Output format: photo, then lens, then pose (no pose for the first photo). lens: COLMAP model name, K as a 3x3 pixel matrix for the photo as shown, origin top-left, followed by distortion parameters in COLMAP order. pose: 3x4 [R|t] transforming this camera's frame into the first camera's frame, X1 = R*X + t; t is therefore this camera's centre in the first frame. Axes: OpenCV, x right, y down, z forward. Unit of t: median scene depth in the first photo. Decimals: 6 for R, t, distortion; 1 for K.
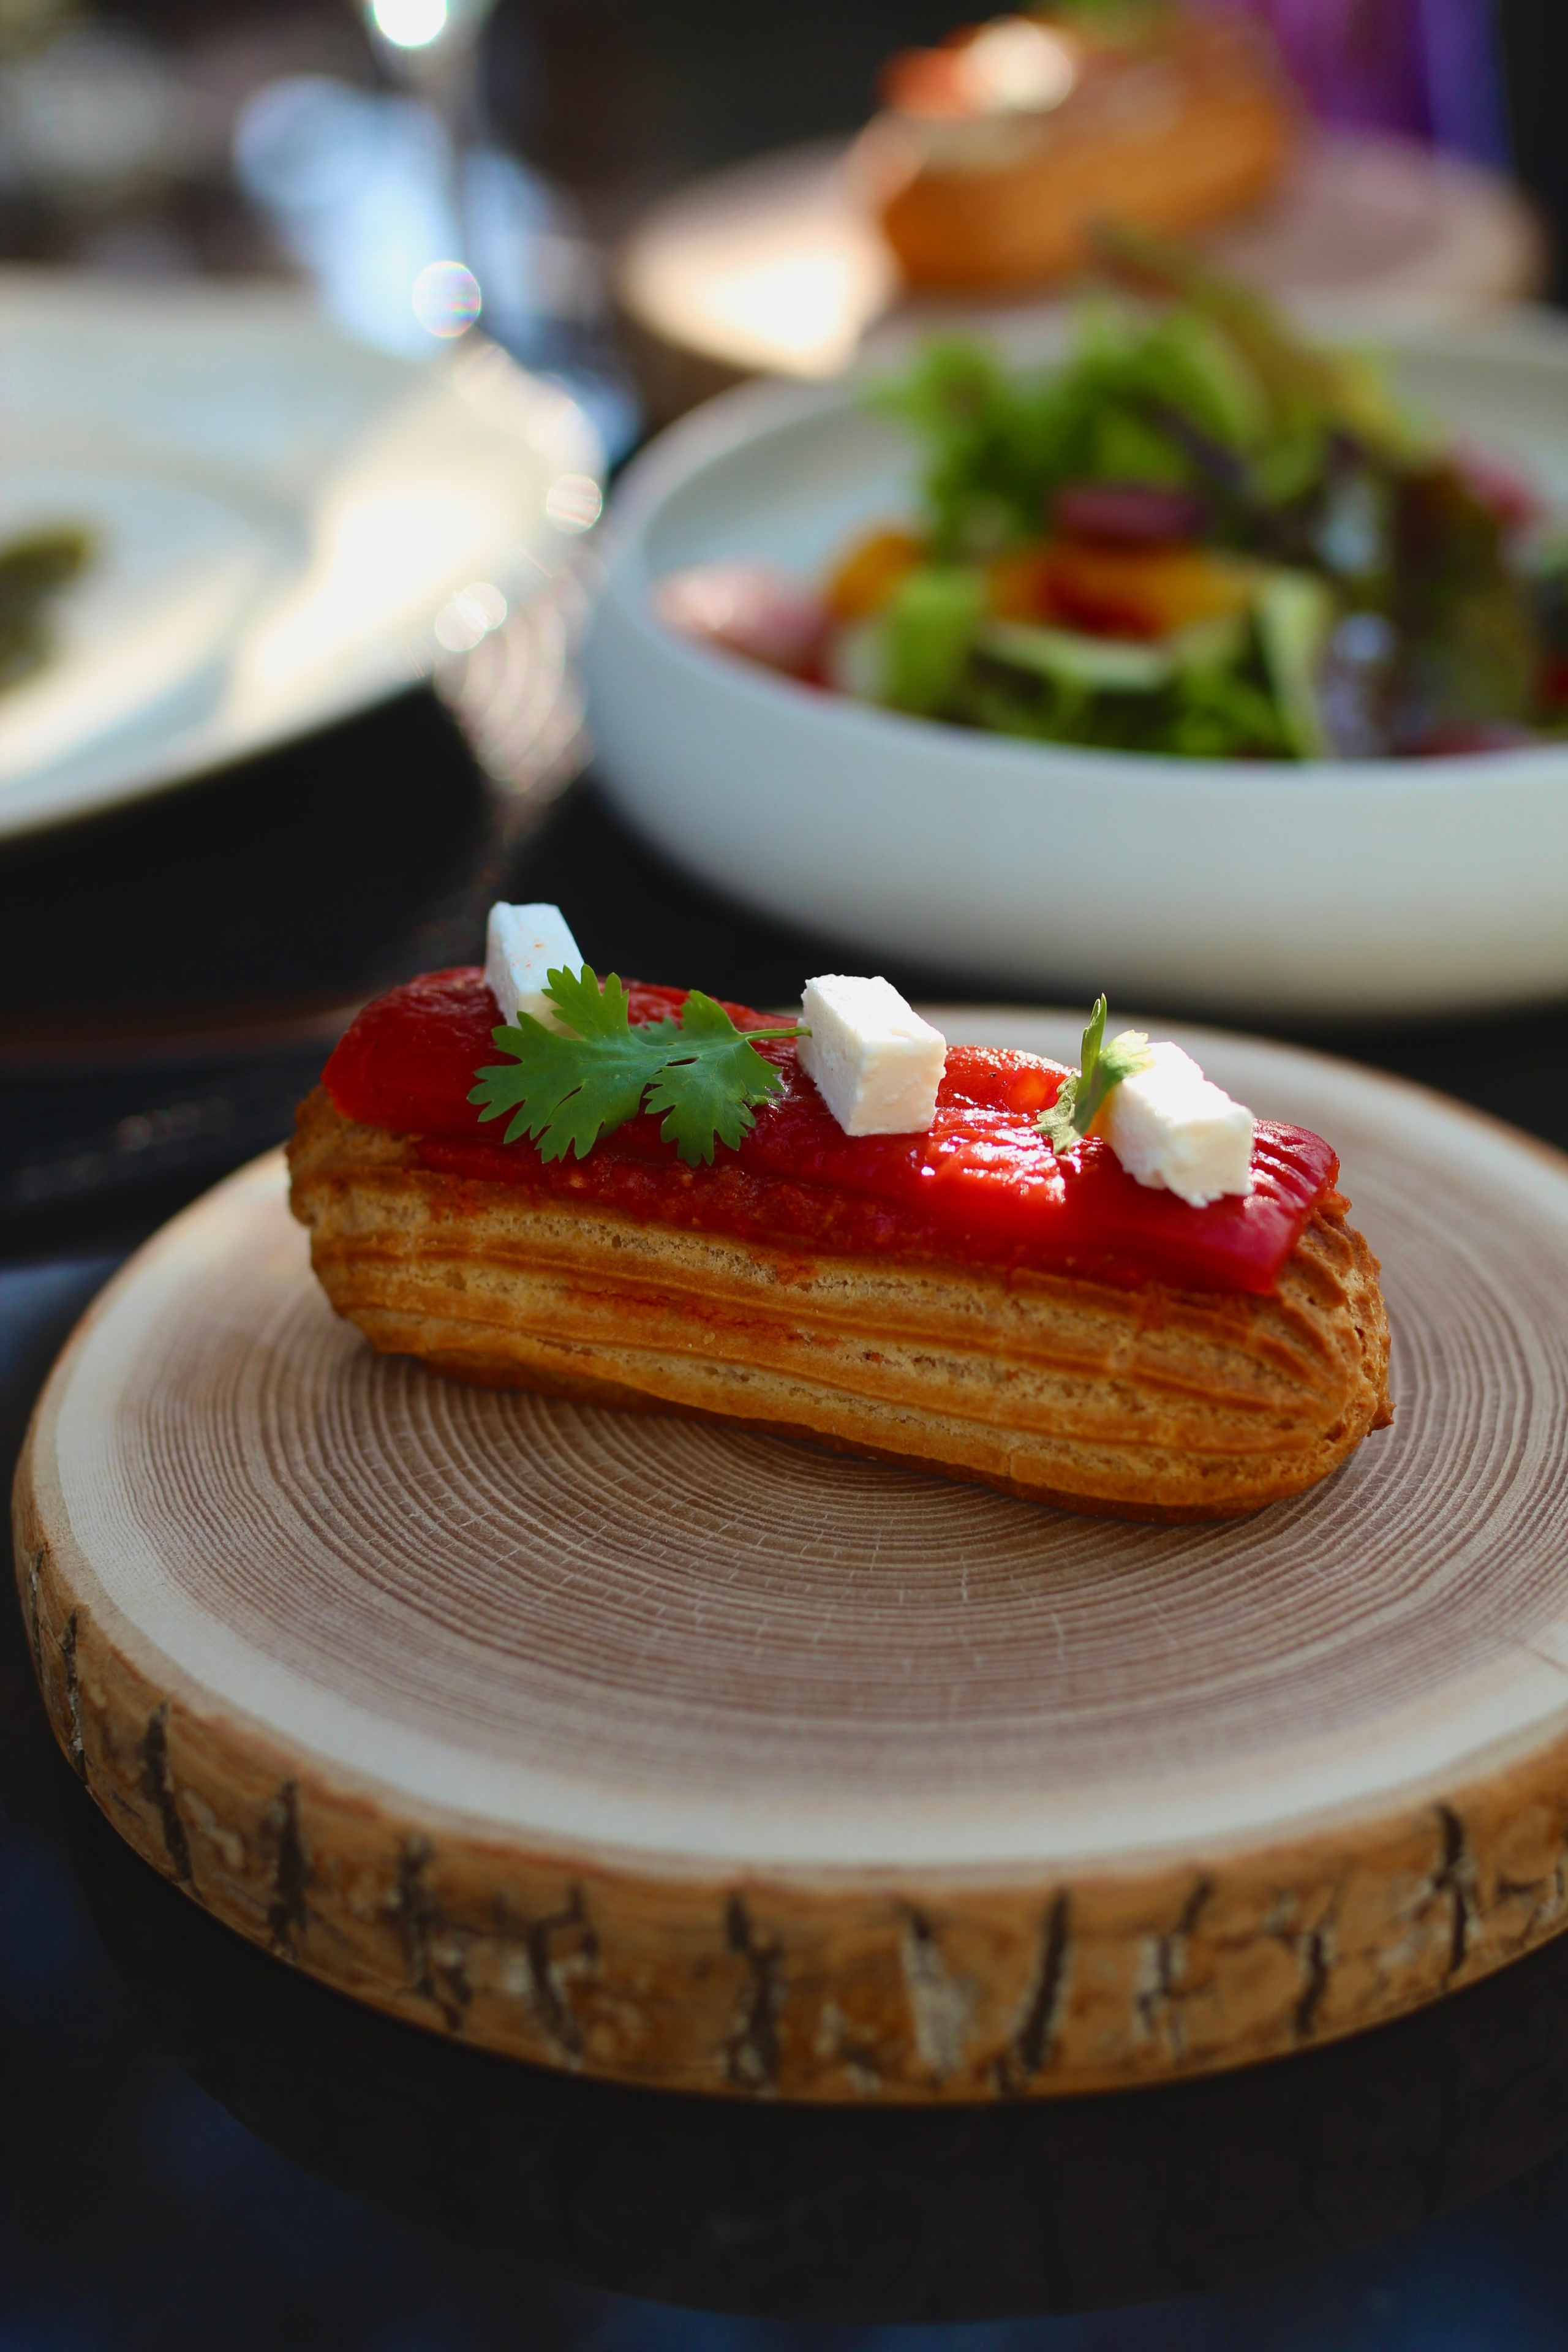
lens RADIAL K [[3928.6, 0, 784.0], [0, 3928.6, 1176.0], [0, 0, 1]] dist [-0.076119, 0.001681]
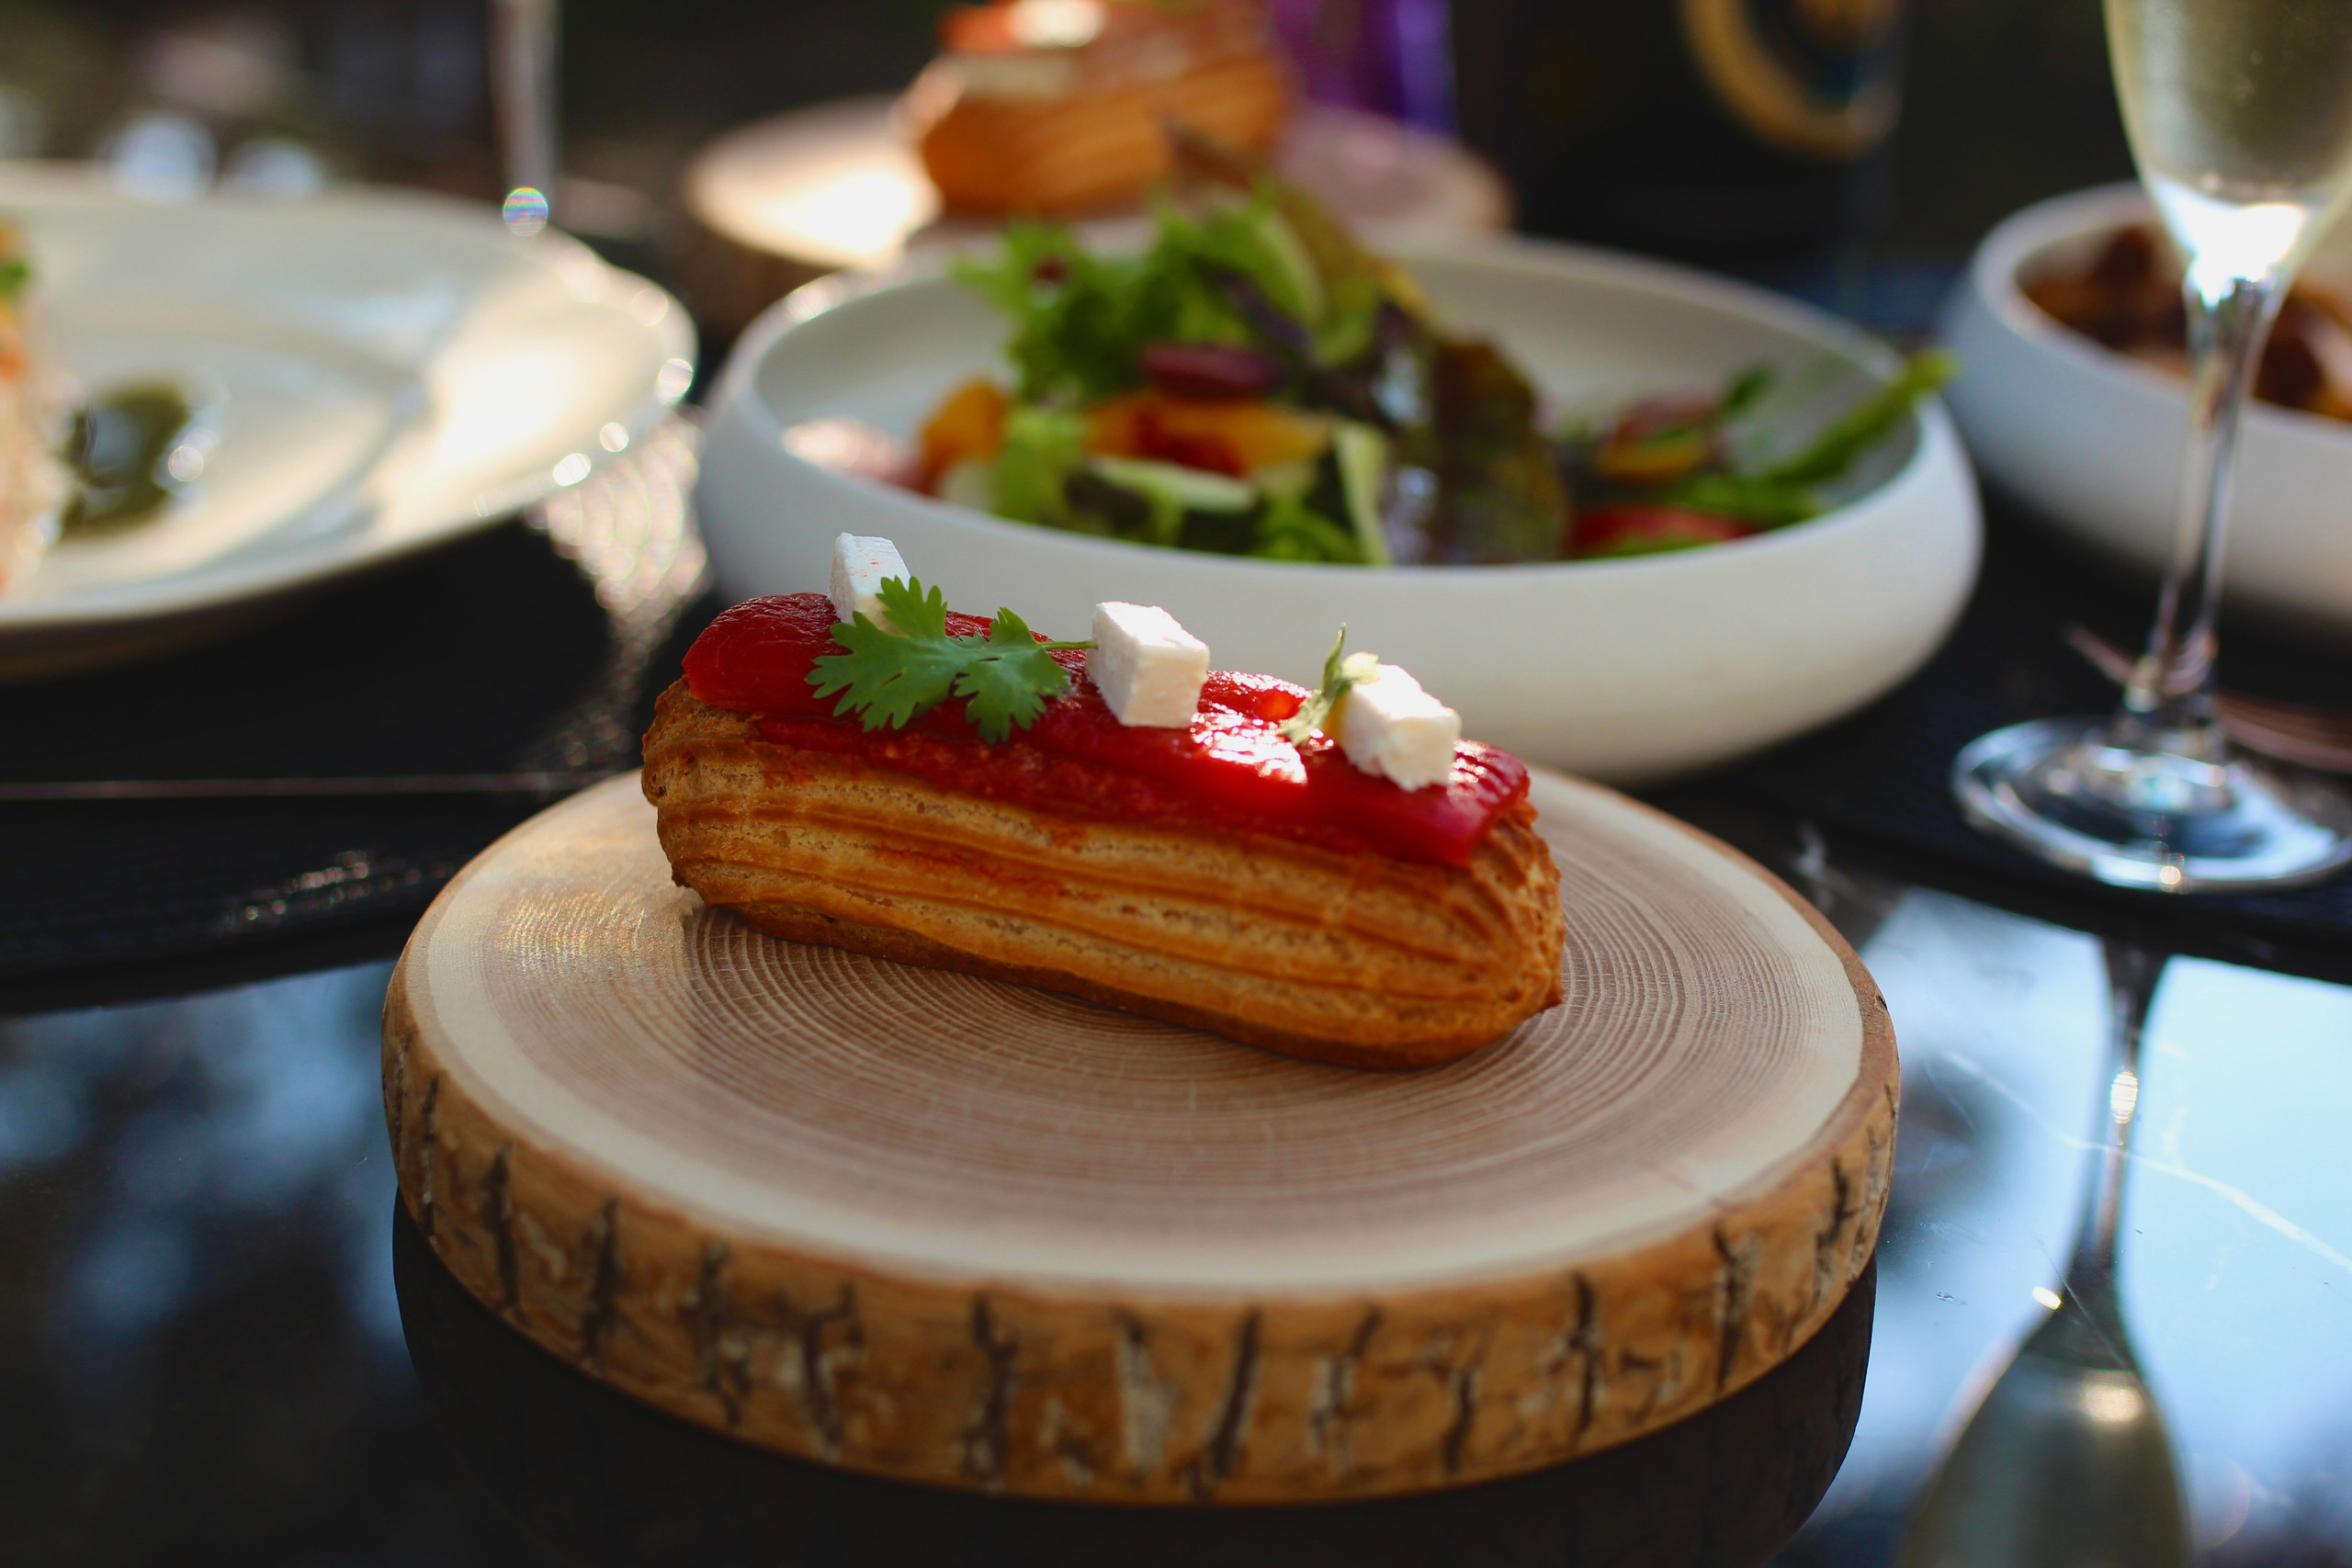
lens RADIAL K [[3928.3, 0, 1176.0], [0, 3928.3, 784.0], [0, 0, 1]] dist [-0.076119, 0.001681]
pose [[0.996945, 0.074926, 0.022041, 0.007839], [-0.071630, 0.989654, -0.124312, 0.157905], [-0.031127, 0.122353, 0.991998, -0.187206]]
